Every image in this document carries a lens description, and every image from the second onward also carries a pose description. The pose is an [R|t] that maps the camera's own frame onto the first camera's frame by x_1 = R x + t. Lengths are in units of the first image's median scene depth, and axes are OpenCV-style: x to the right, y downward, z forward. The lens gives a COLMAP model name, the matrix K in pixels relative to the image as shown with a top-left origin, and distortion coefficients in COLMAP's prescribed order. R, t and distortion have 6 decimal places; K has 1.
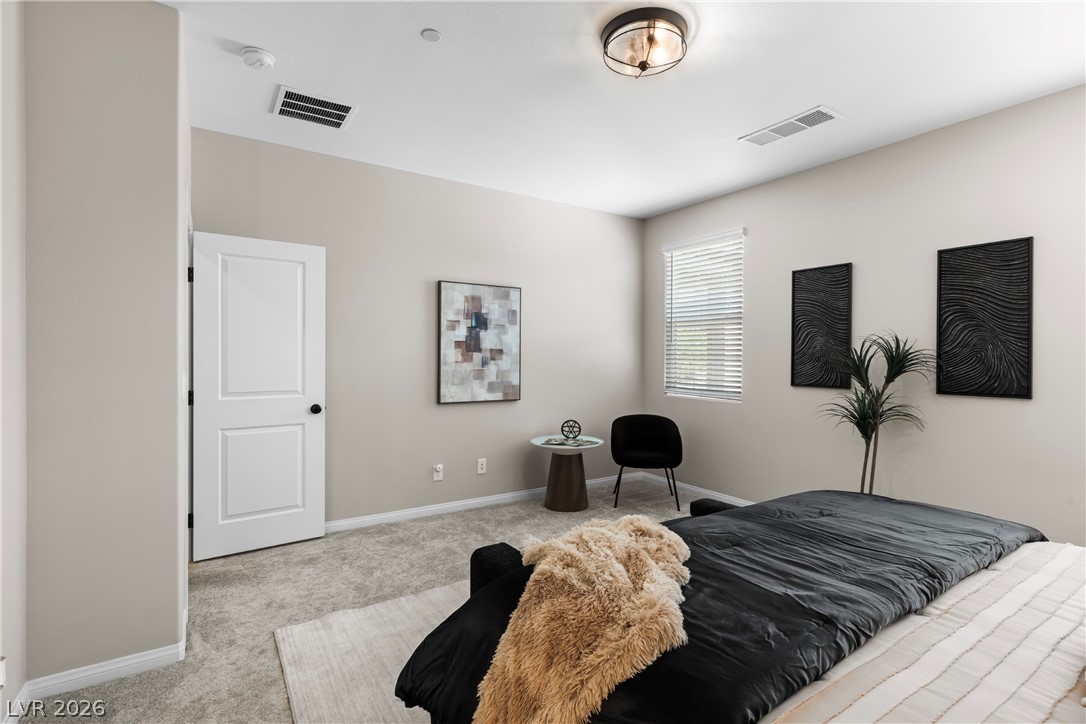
lens RADIAL K [[512.3, 0, 543.0], [0, 512.3, 362.0], [0, 0, 1]] dist [0.001349, -0.000127]
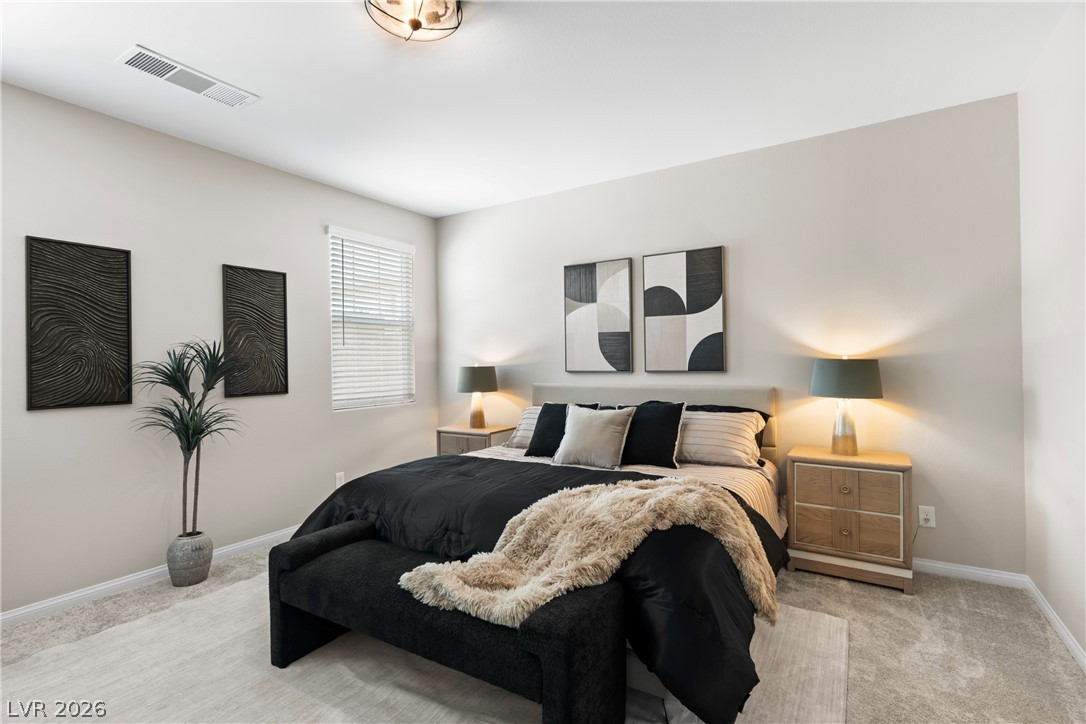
lens RADIAL K [[512.3, 0, 543.0], [0, 512.3, 362.0], [0, 0, 1]] dist [0.001349, -0.000127]
pose [[-0.414747, -0.002803, 0.909933, -0.424931], [0.017814, 0.999779, 0.011199, -0.011253], [-0.909763, 0.020854, -0.414605, 0.737849]]
